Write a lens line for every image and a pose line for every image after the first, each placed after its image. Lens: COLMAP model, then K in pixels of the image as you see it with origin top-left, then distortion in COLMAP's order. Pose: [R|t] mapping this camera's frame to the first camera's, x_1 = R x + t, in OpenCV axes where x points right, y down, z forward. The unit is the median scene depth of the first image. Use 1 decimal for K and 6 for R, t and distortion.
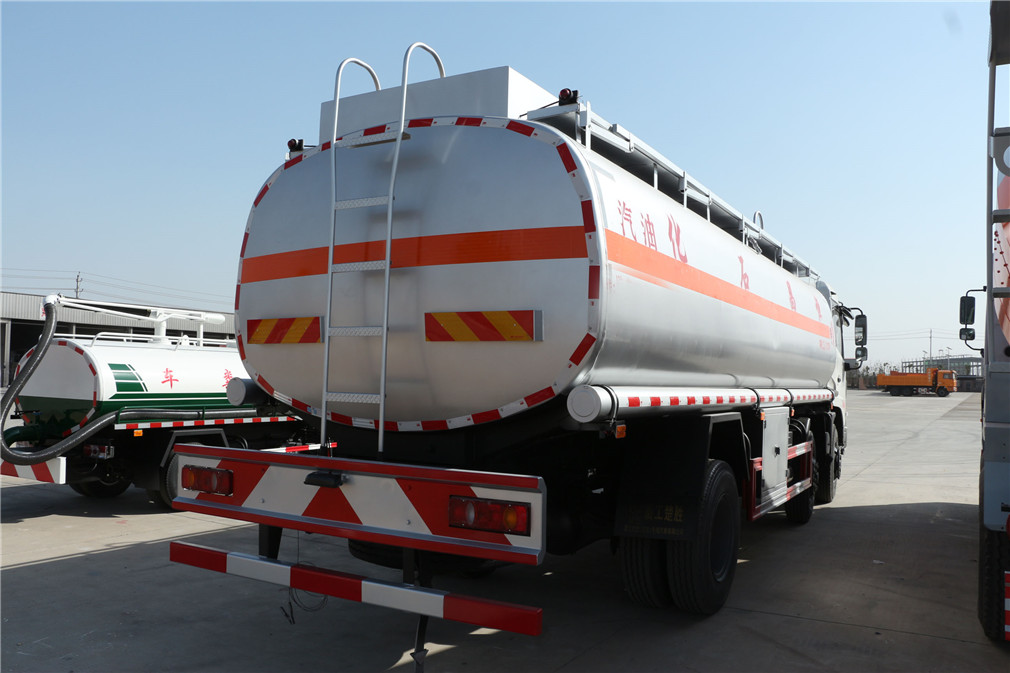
lens RADIAL K [[818.0, 0, 505.0], [0, 818.0, 336.5], [0, 0, 1]] dist [-0.004556, -0.002673]
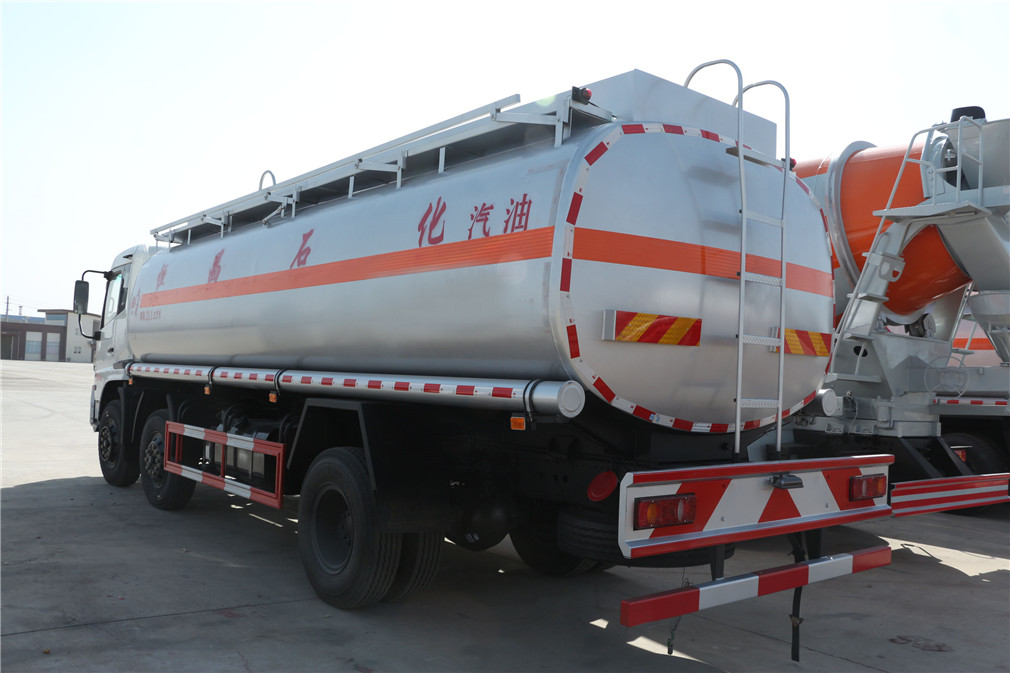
lens RADIAL K [[785.0, 0, 505.5], [0, 785.0, 353.2], [0, 0, 1]] dist [0.003550, 0.000804]
pose [[0.348464, 0.017837, 0.937152, -1.268187], [-0.079192, 0.996804, 0.010474, 0.025626], [-0.933971, -0.077864, 0.348763, 0.973838]]
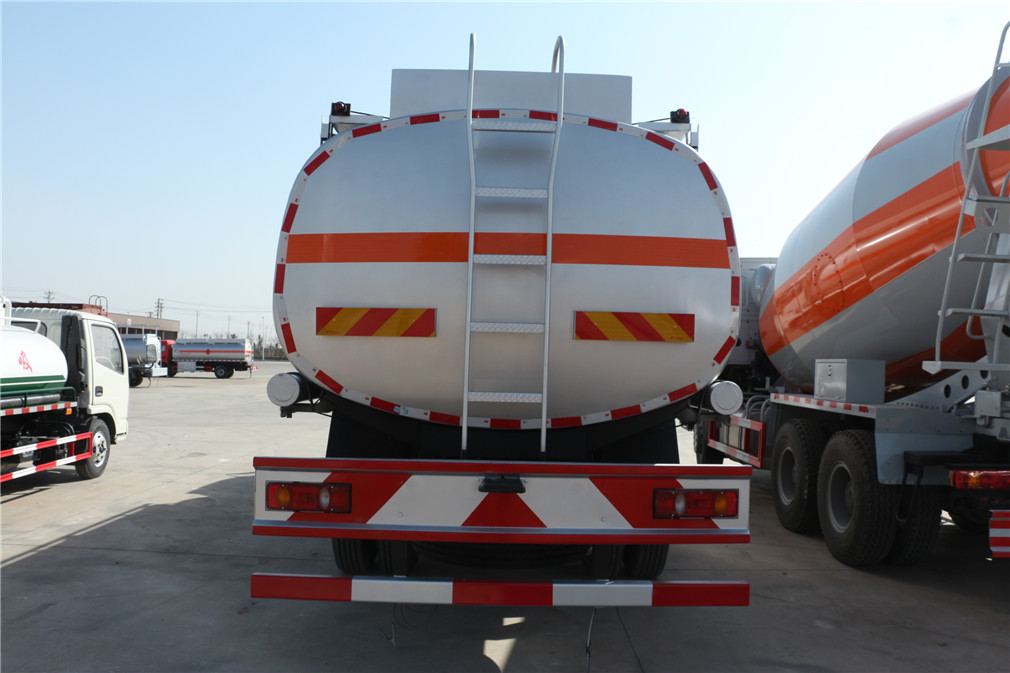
lens RADIAL K [[693.4, 0, 505.4], [0, 693.4, 369.2], [0, 0, 1]] dist [-0.064445, -0.000027]
pose [[0.850333, -0.006641, 0.526203, -0.619078], [-0.029469, 0.997750, 0.060215, -0.006005], [-0.525419, -0.066709, 0.848224, 0.324987]]
